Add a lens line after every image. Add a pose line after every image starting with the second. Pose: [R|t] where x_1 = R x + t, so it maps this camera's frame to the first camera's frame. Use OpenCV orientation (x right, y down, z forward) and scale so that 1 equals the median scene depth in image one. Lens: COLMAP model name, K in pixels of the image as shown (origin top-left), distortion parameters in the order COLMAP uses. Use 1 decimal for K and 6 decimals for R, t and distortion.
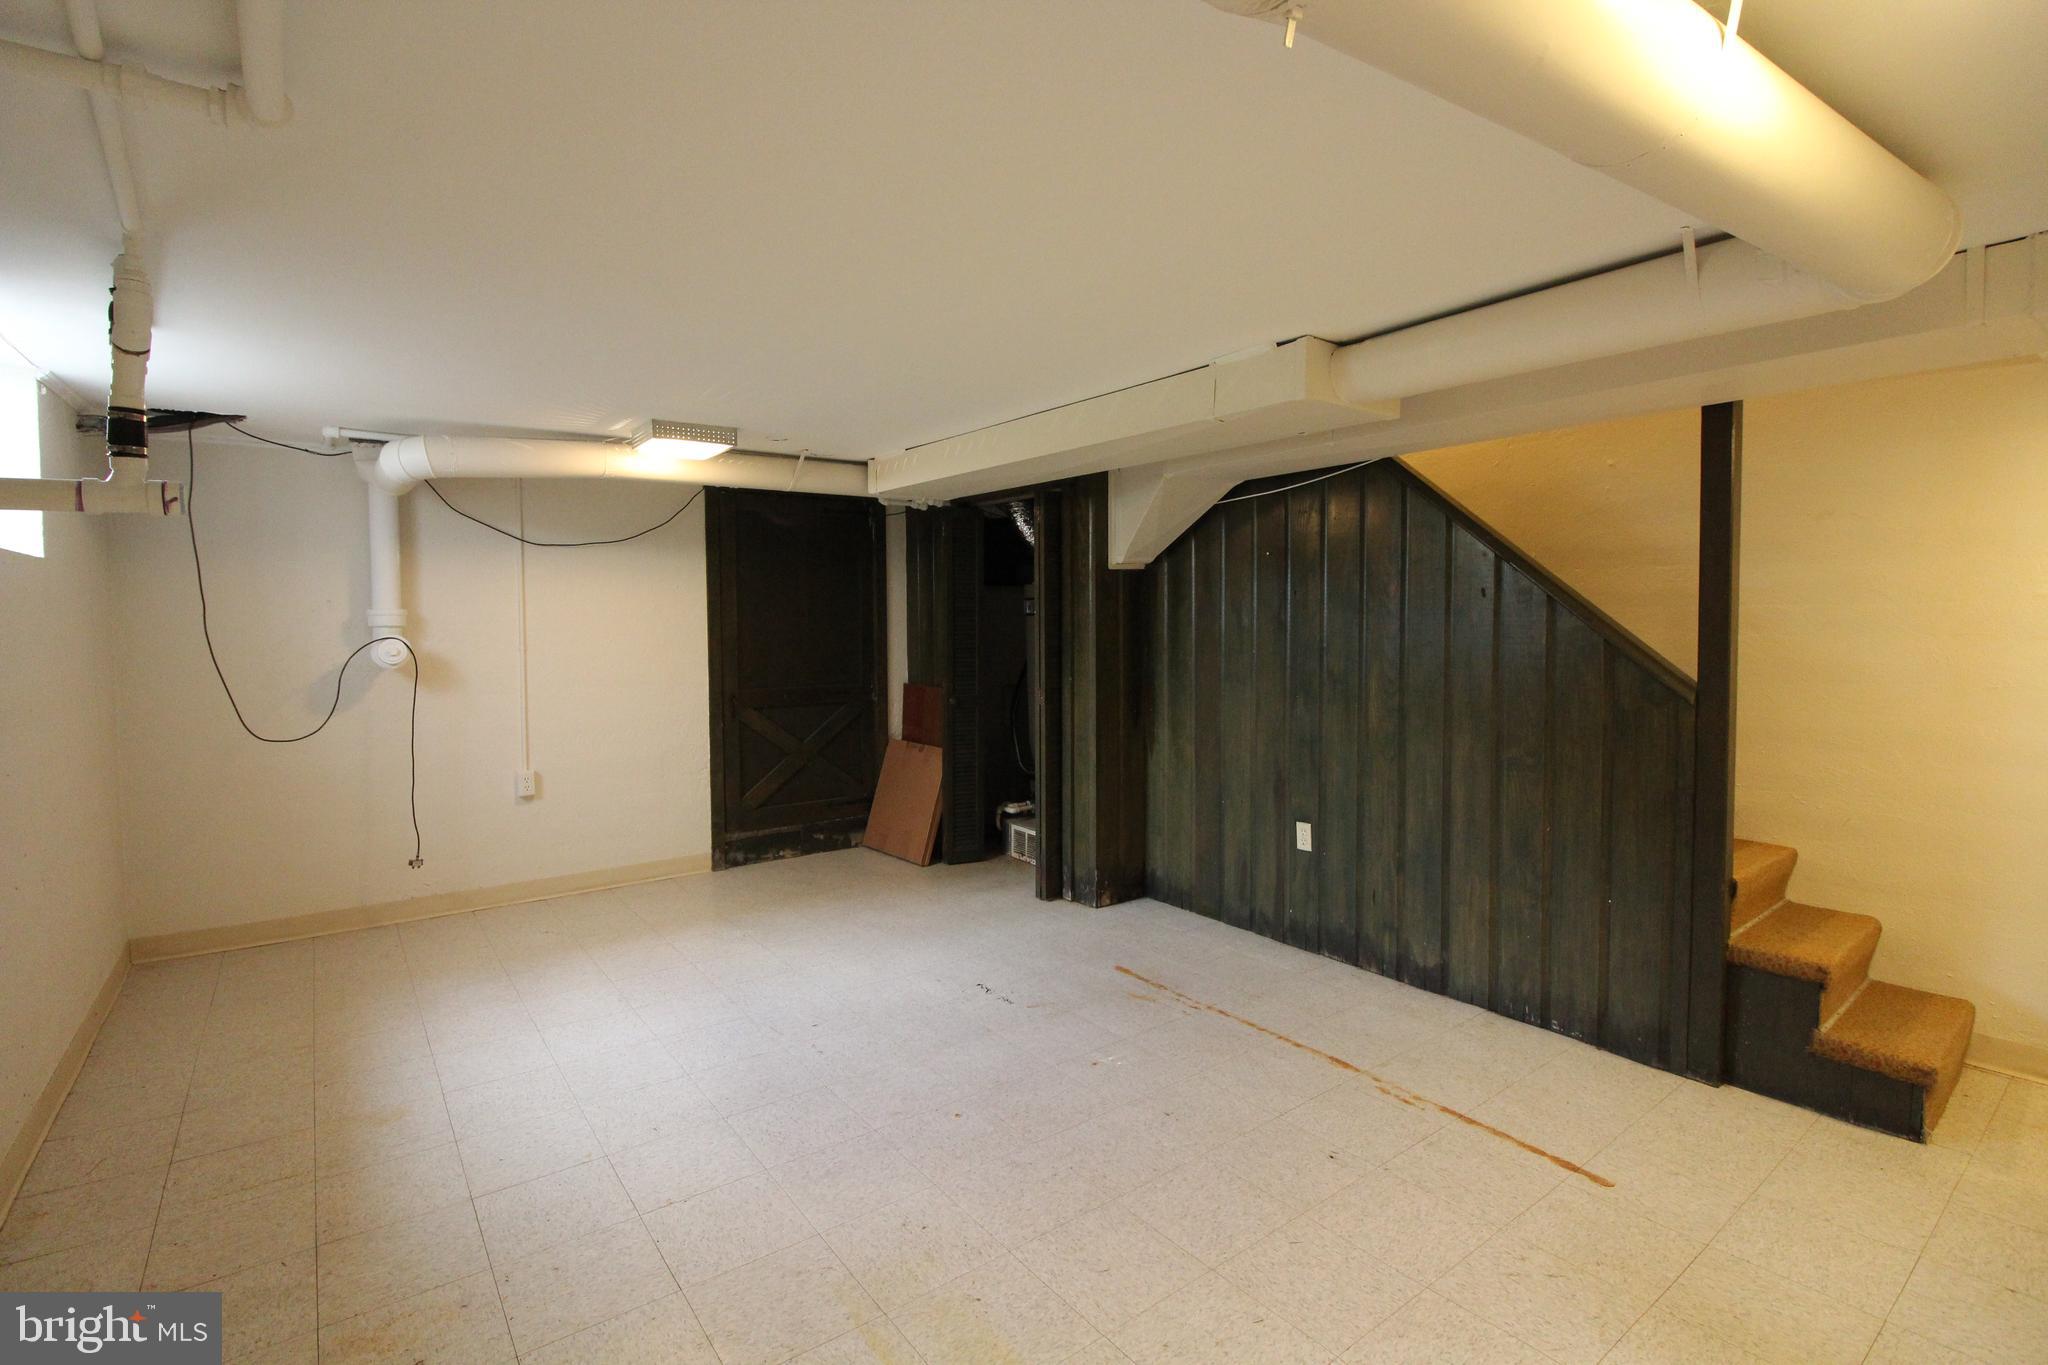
lens RADIAL K [[934.0, 0, 1015.8], [0, 934.0, 657.6], [0, 0, 1]] dist [0.000778, -0.014208]
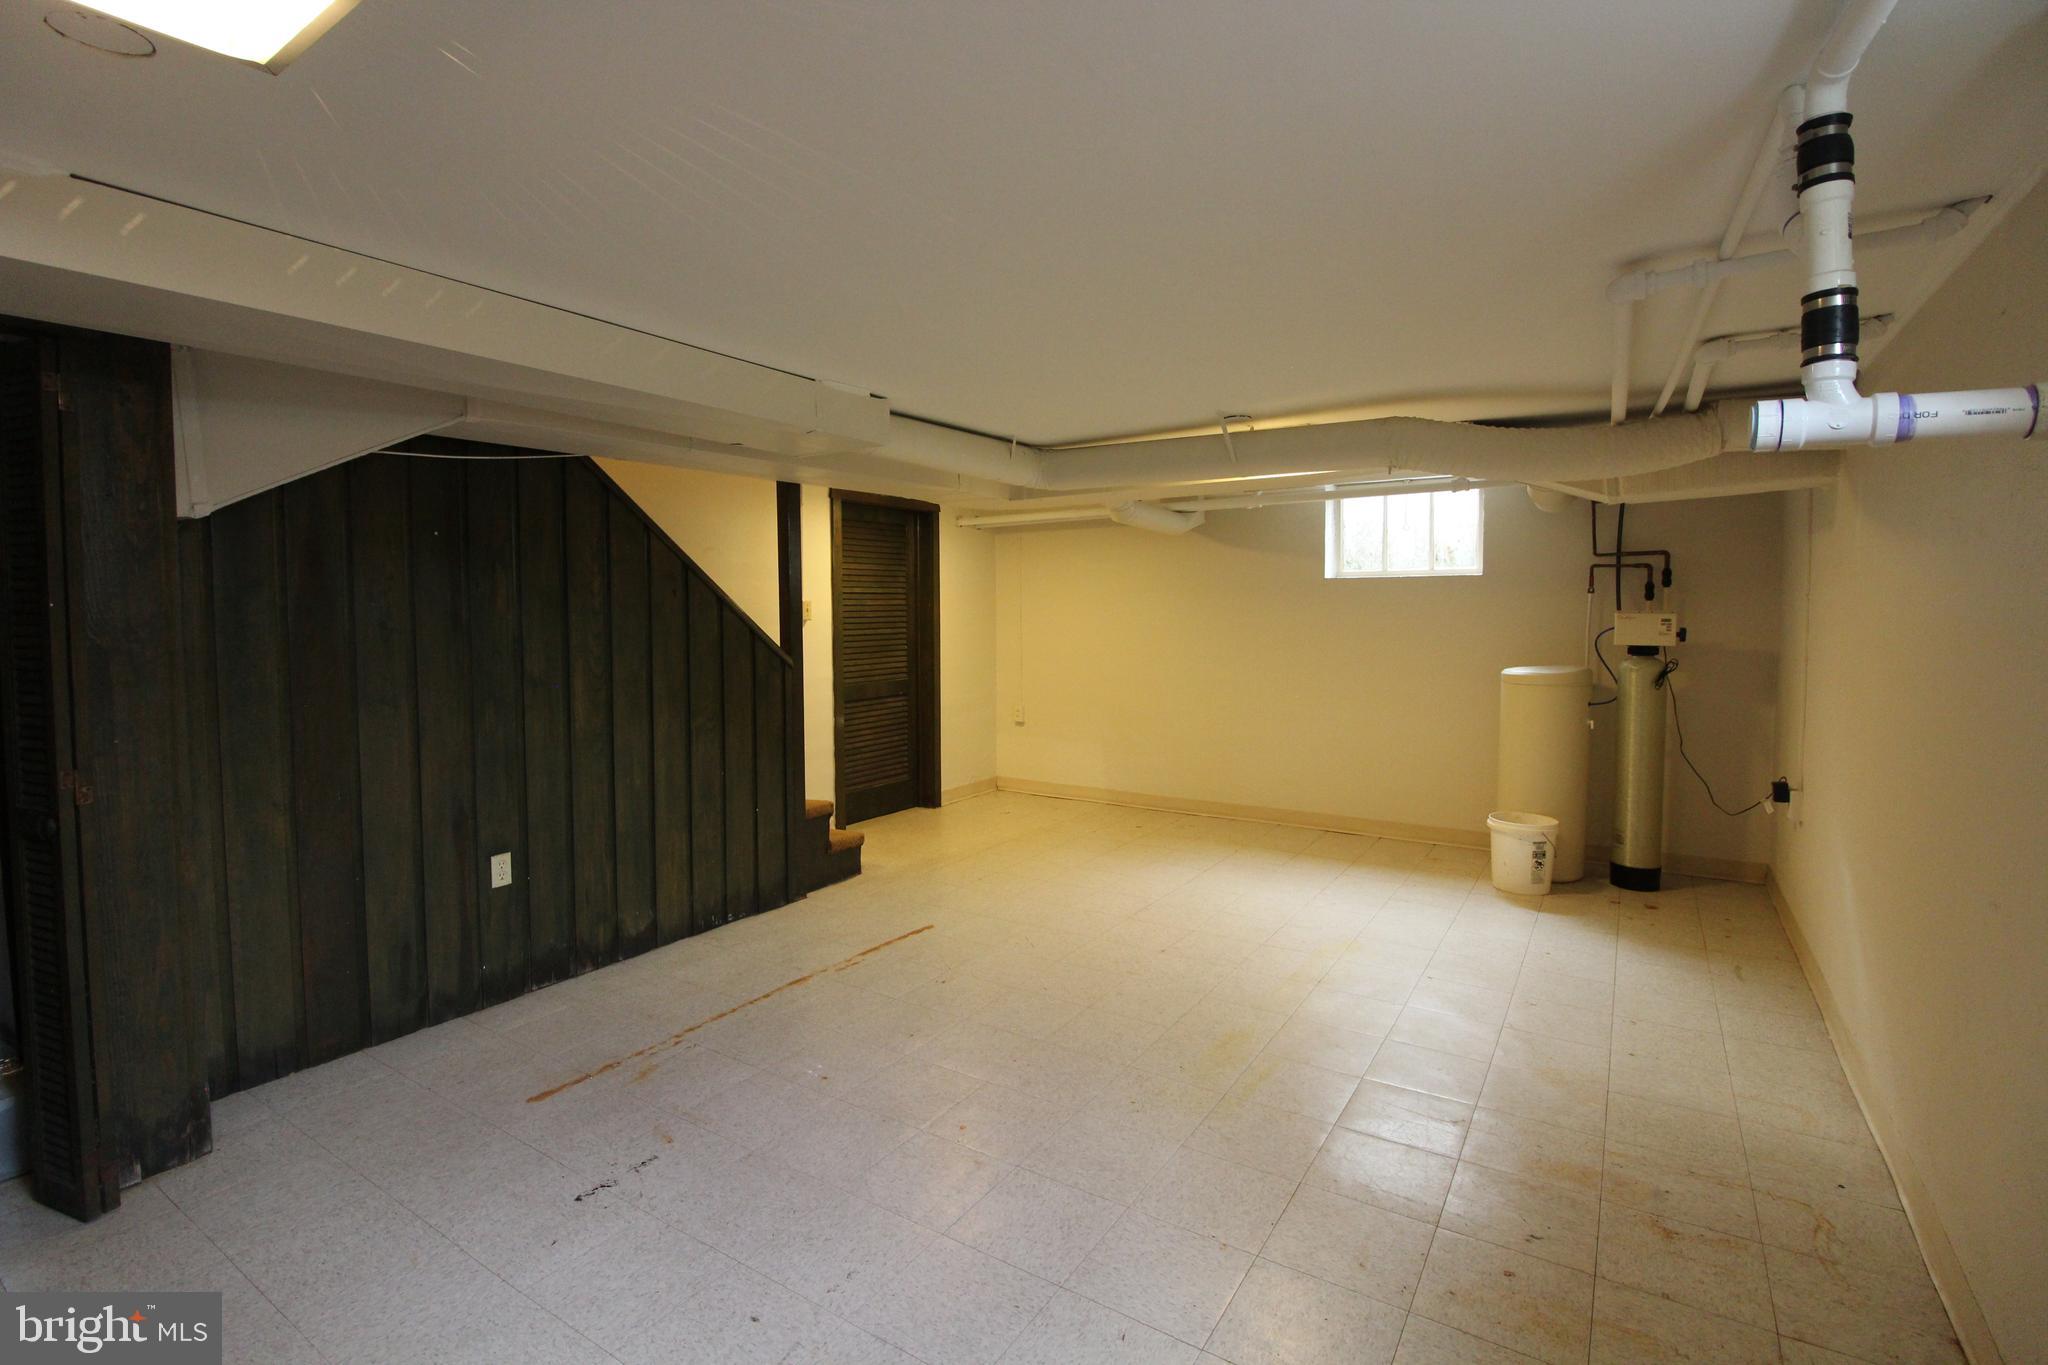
lens RADIAL K [[934.0, 0, 1015.8], [0, 934.0, 657.6], [0, 0, 1]] dist [0.000778, -0.014208]
pose [[-0.334055, -0.042263, 0.941606, -0.732265], [0.046010, 0.997072, 0.061075, -0.037770], [-0.941430, 0.063726, -0.331132, 0.935764]]
